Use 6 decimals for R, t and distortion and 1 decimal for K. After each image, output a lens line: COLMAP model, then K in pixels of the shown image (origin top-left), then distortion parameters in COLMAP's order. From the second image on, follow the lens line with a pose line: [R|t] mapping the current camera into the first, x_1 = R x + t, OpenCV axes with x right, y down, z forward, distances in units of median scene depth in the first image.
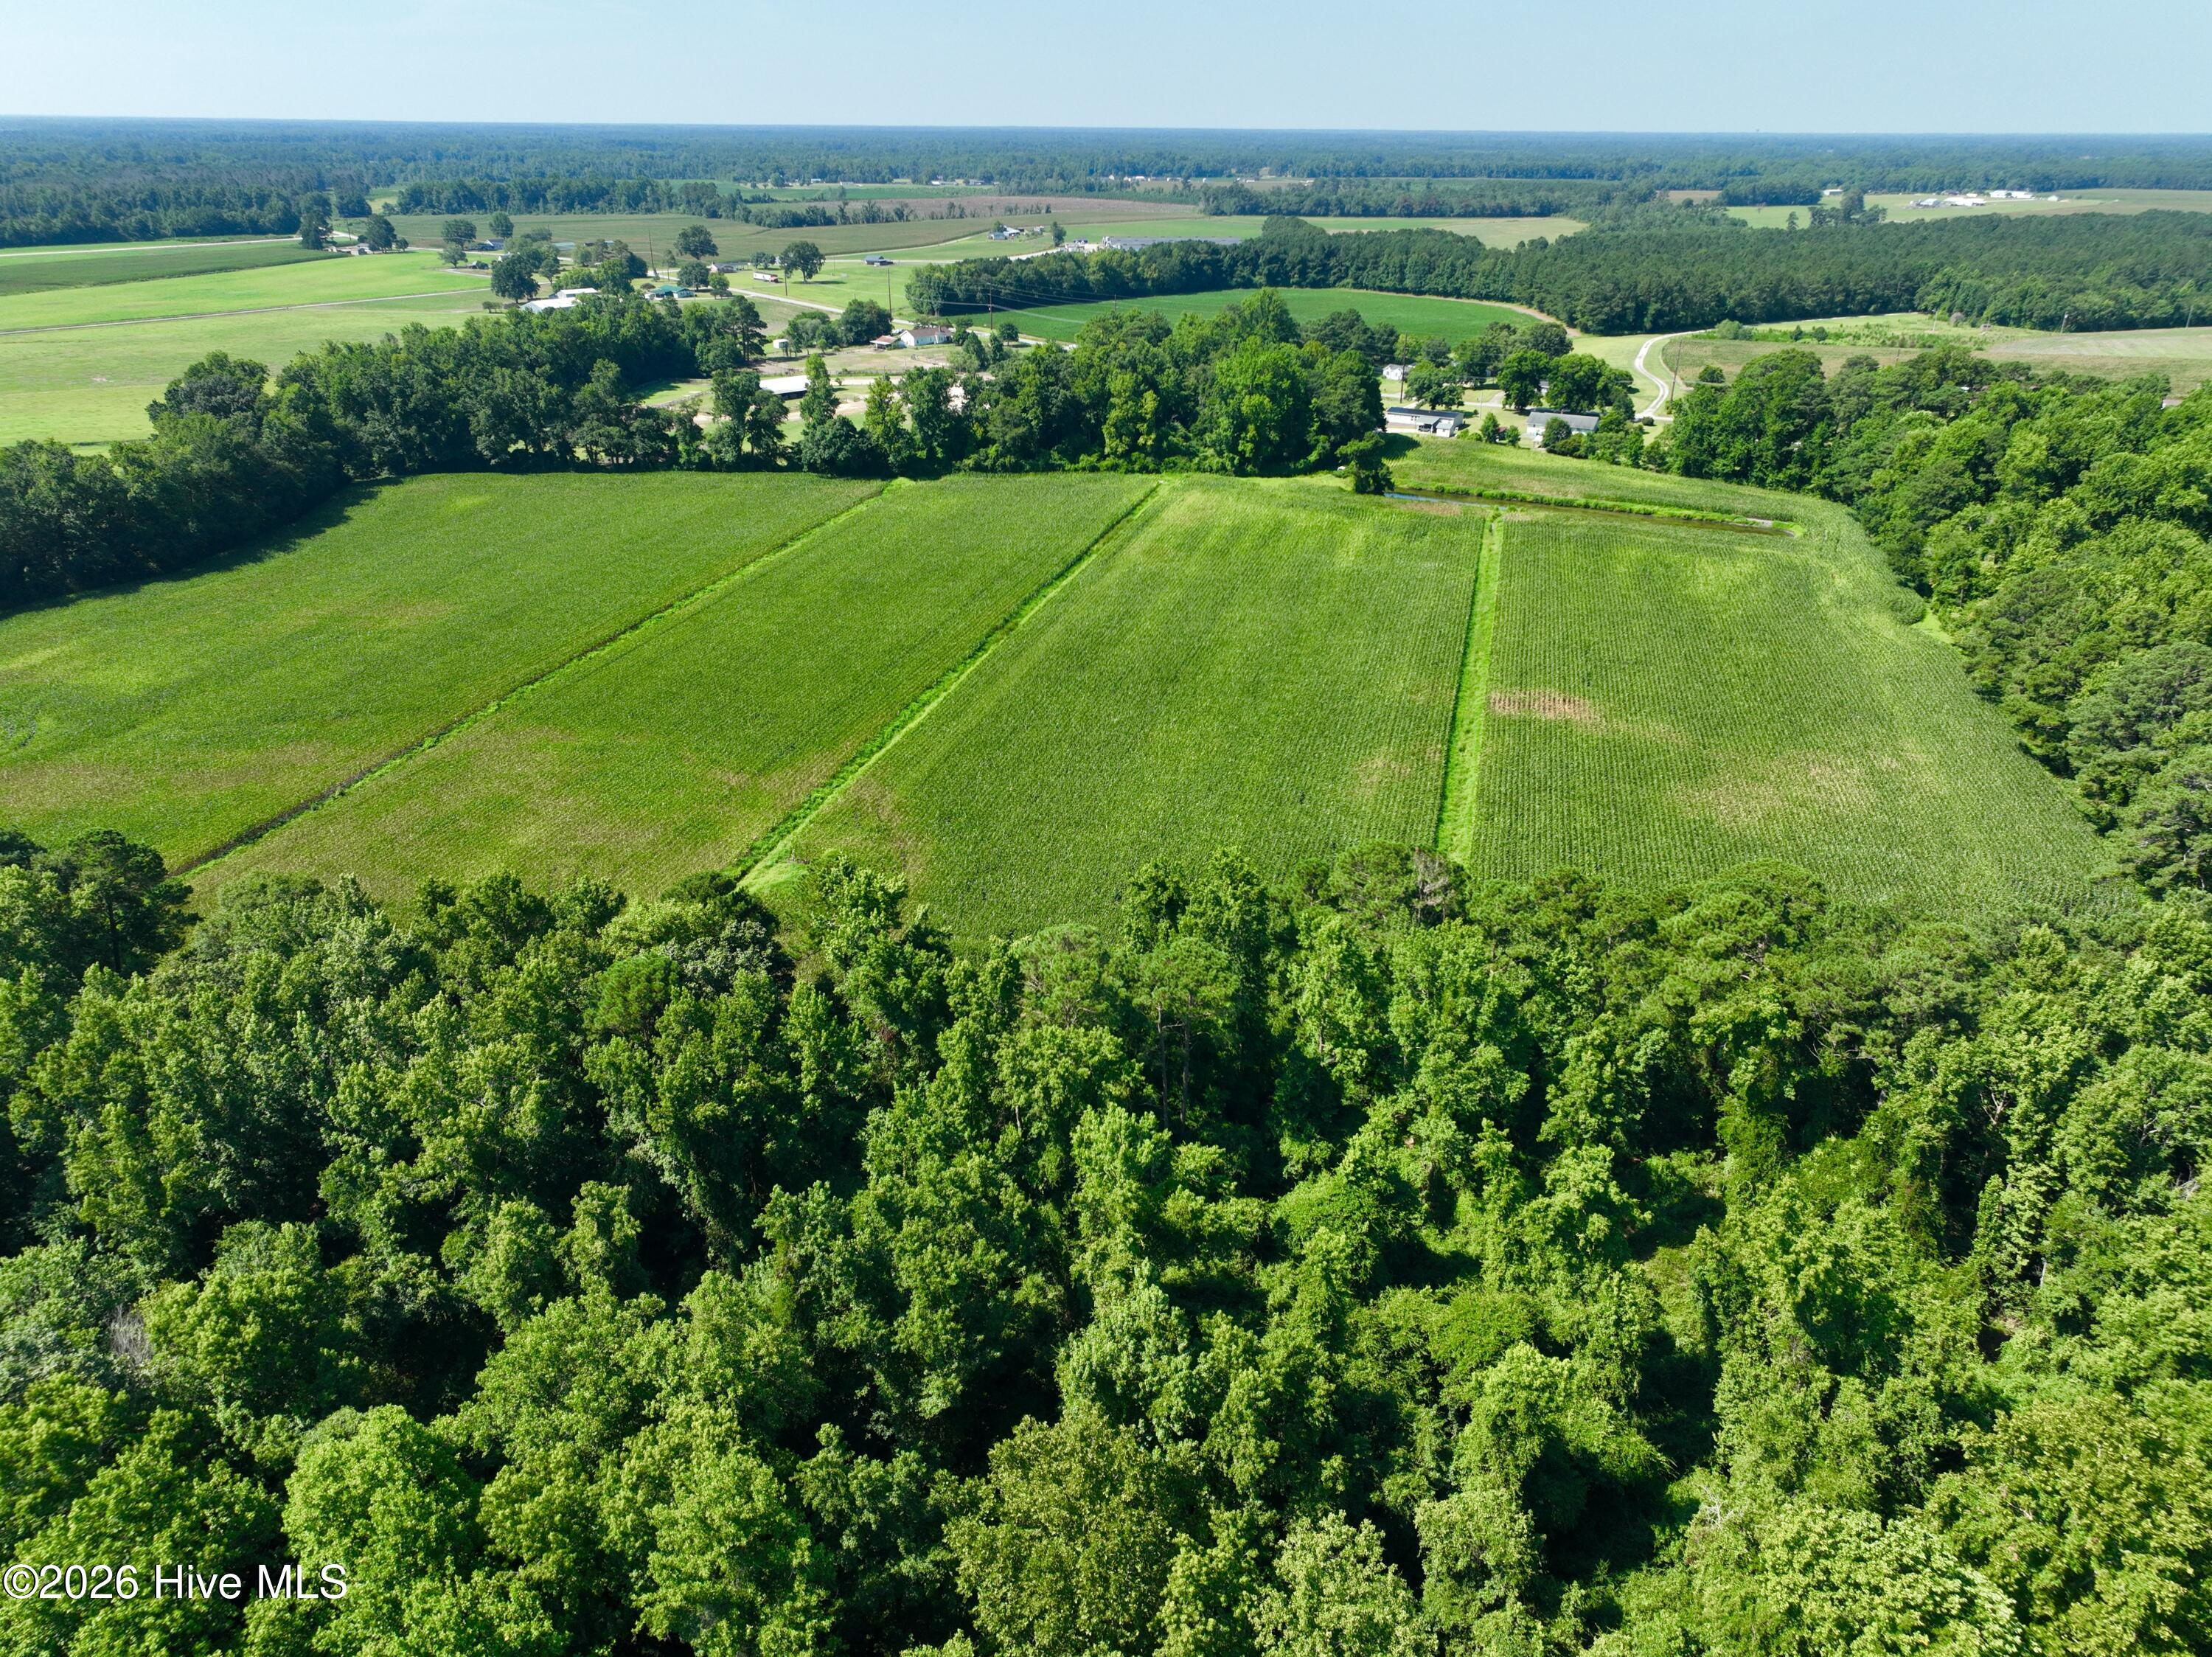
lens RADIAL K [[1553.8, 0, 1116.7], [0, 1553.8, 846.4], [0, 0, 1]] dist [-0.006421, 0.022156]
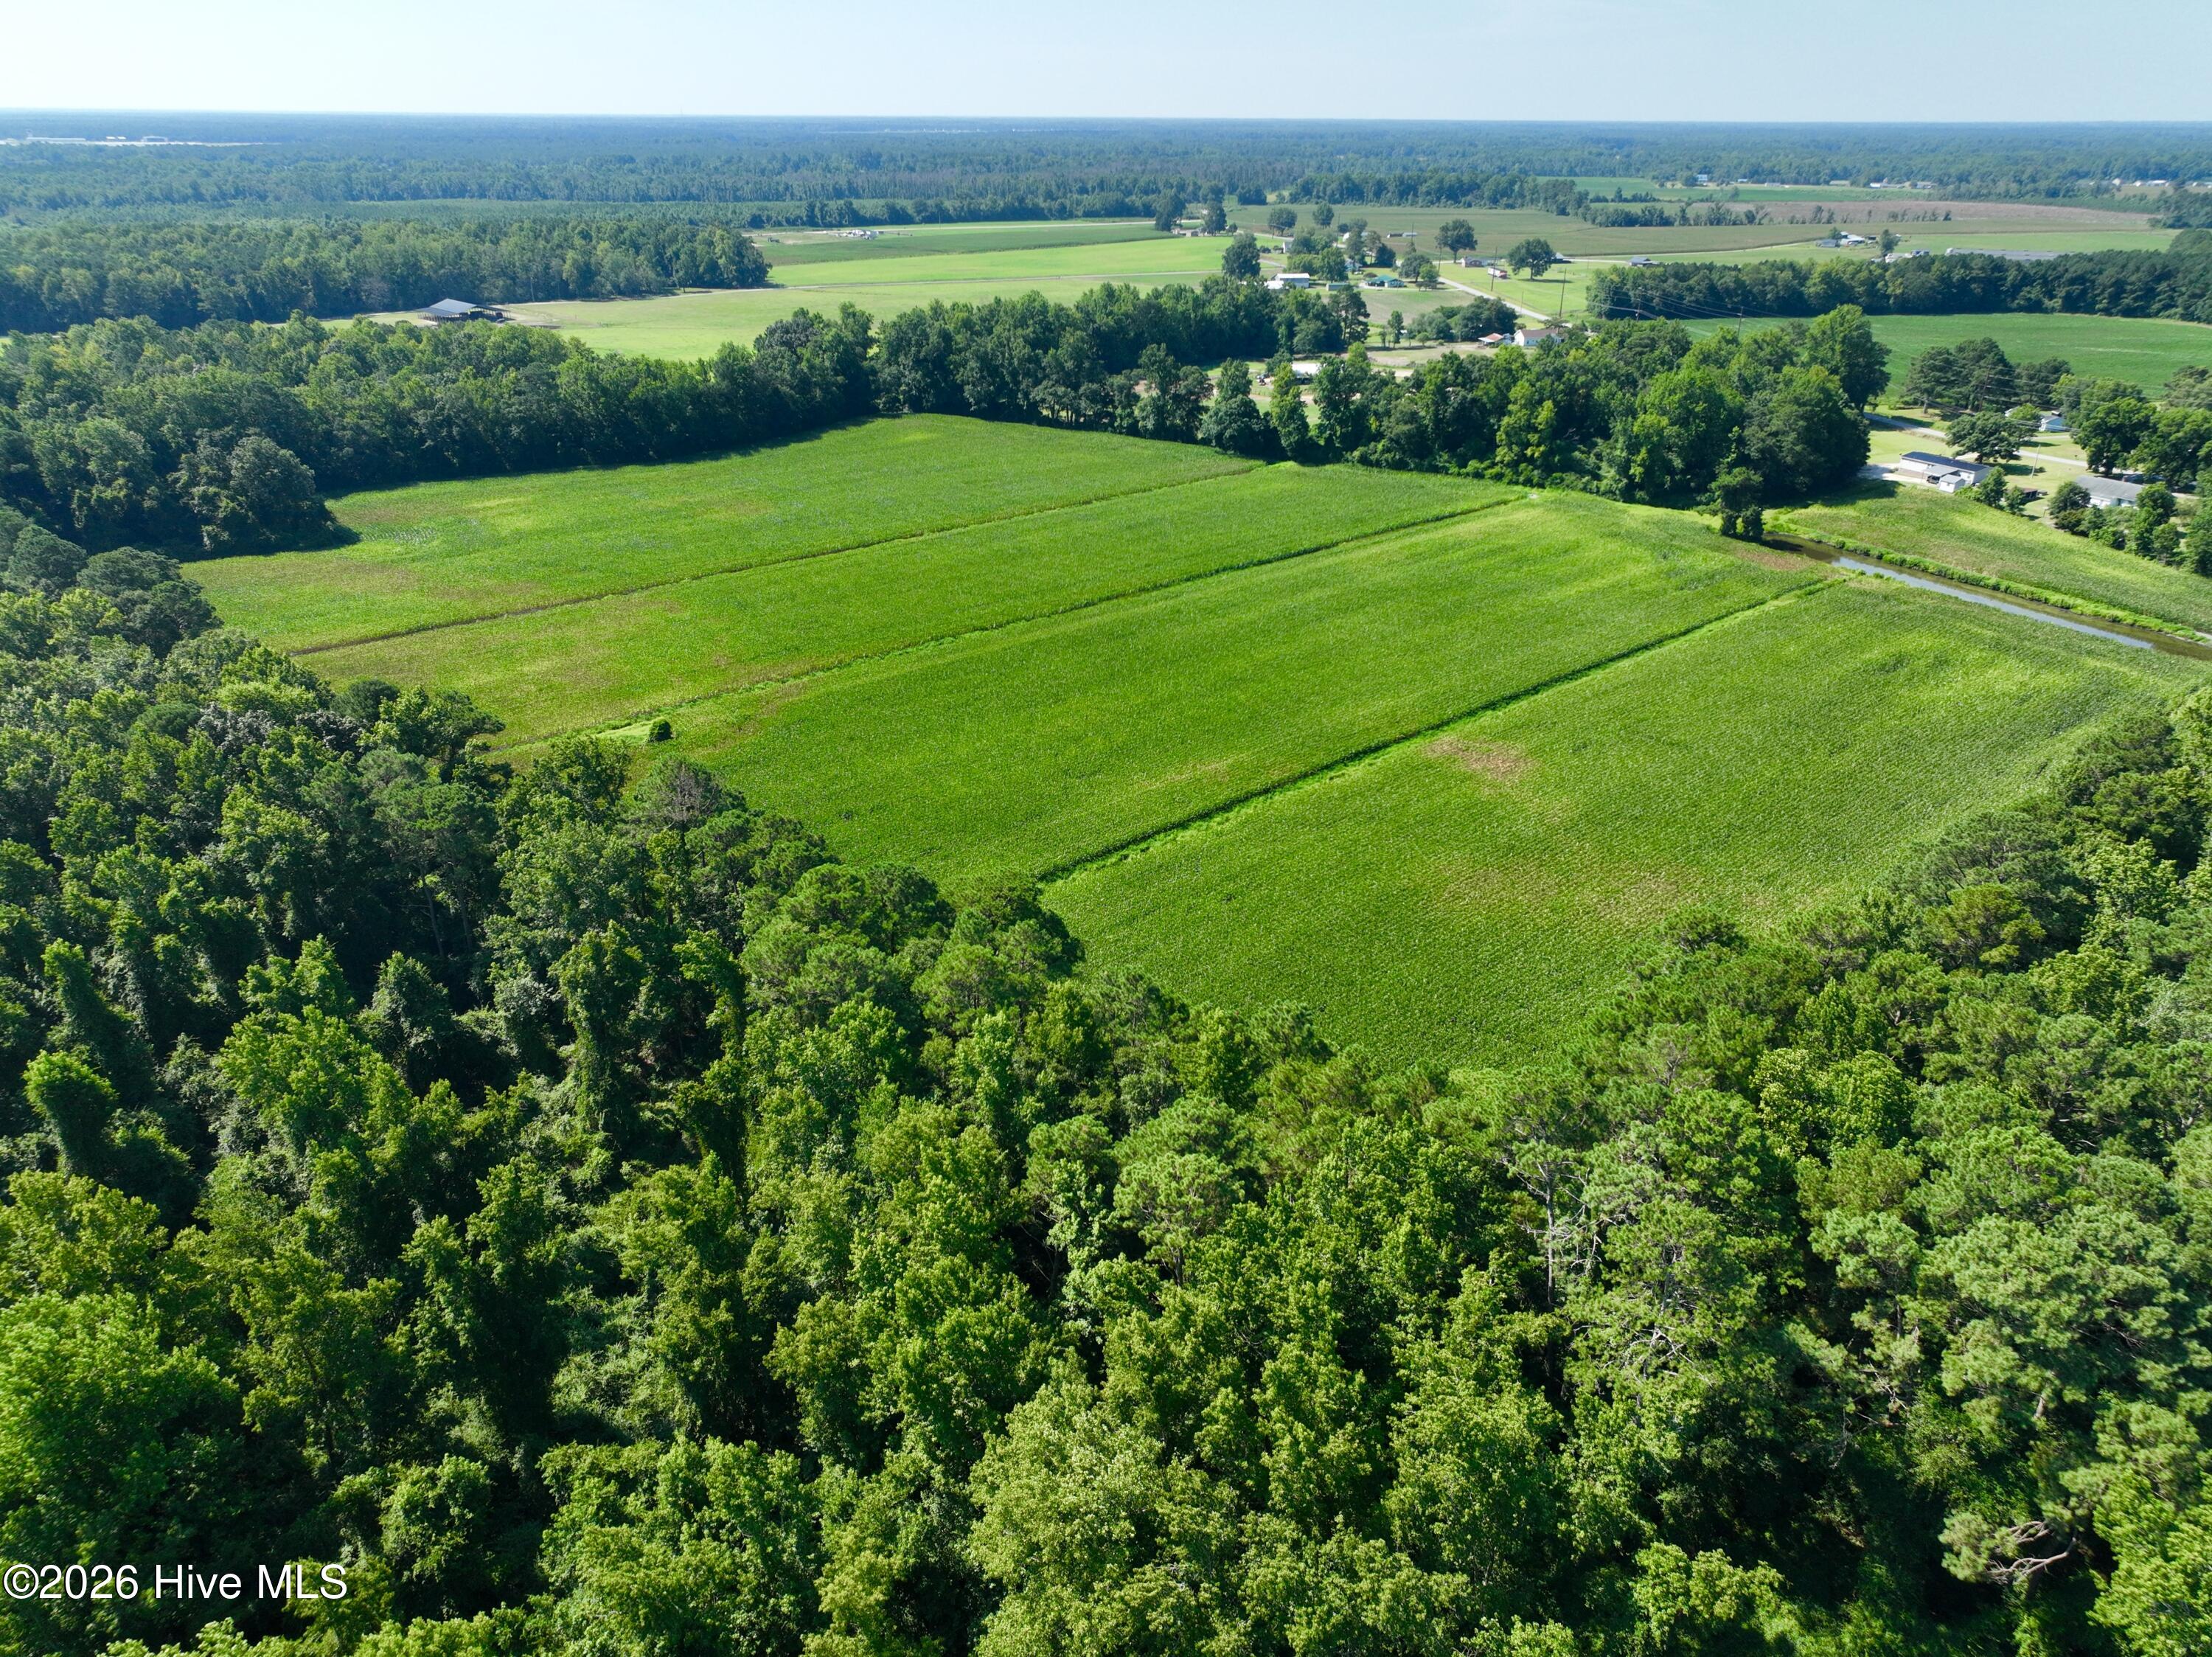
lens RADIAL K [[1553.8, 0, 1111.1], [0, 1553.8, 832.8], [0, 0, 1]] dist [-0.006421, 0.022156]
pose [[0.826551, 0.234807, -0.511546, 0.343952], [-0.237914, 0.969397, 0.060549, -0.031109], [0.510108, 0.071657, 0.857120, 0.068537]]
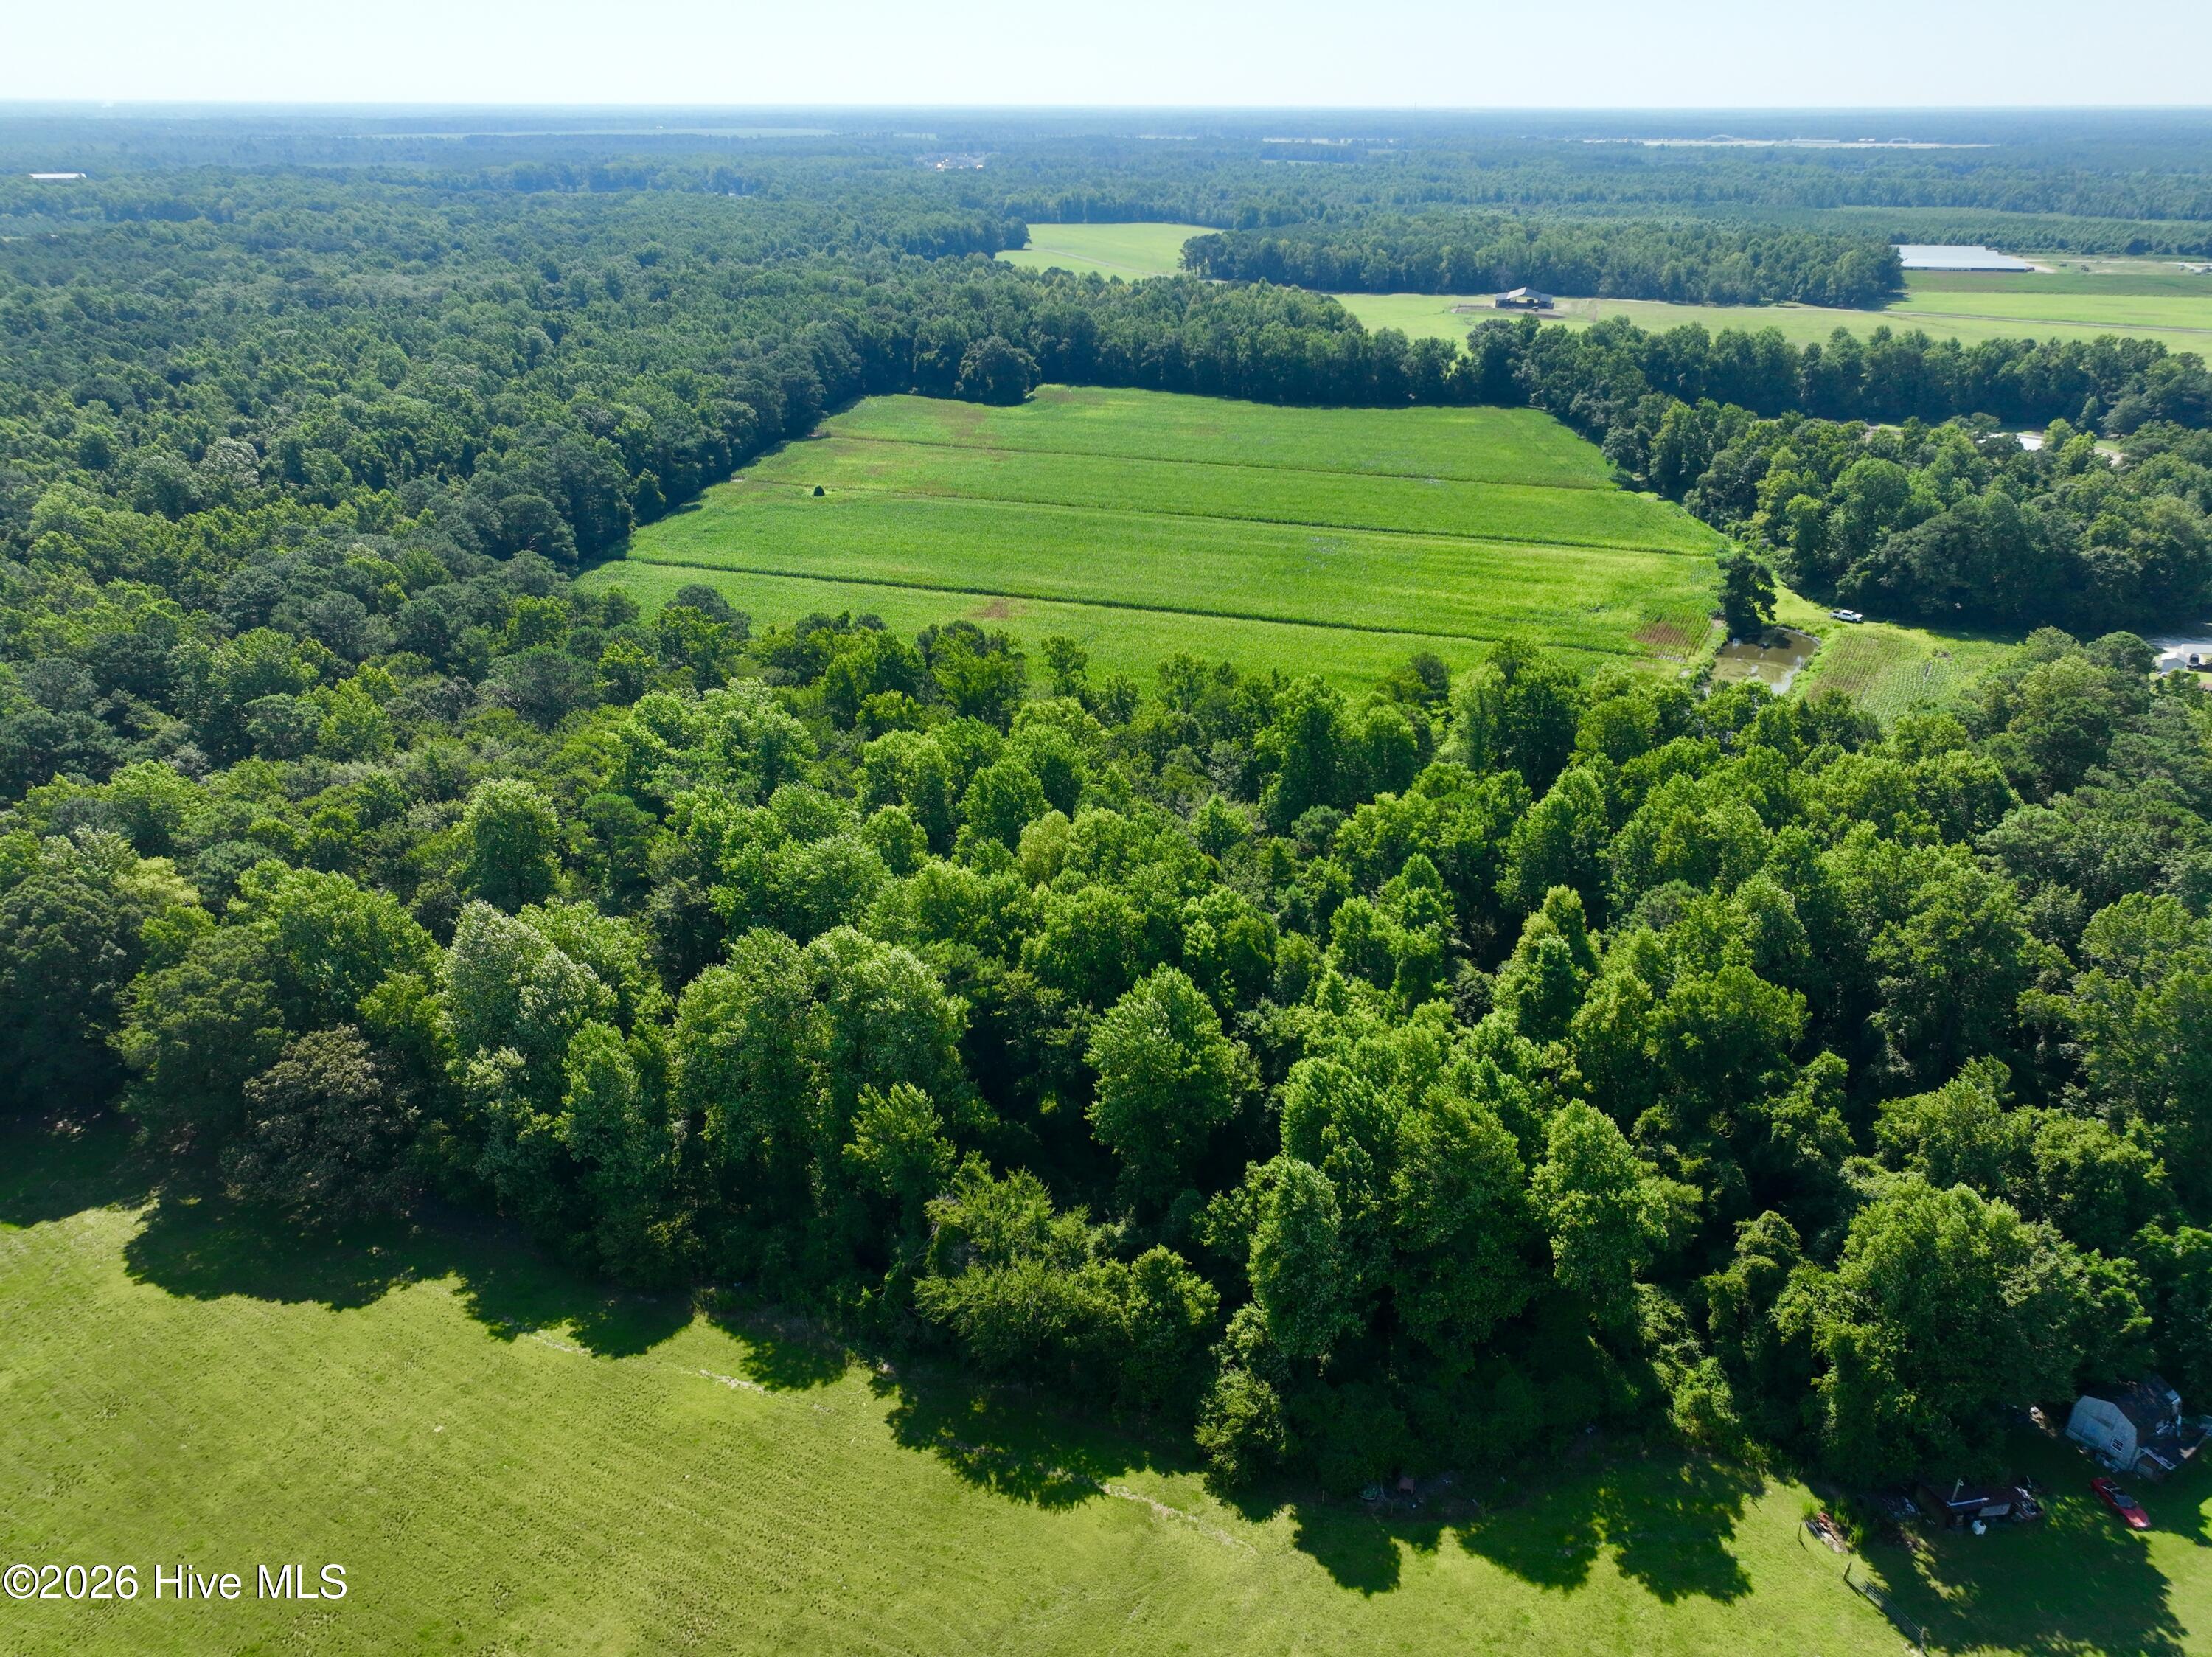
lens RADIAL K [[1553.8, 0, 1115.1], [0, 1553.8, 843.3], [0, 0, 1]] dist [-0.006421, 0.022156]
pose [[-0.055024, 0.424914, -0.903560, 0.955186], [-0.425005, 0.808894, 0.406277, -0.313763], [0.903517, 0.406373, 0.136082, 0.596339]]
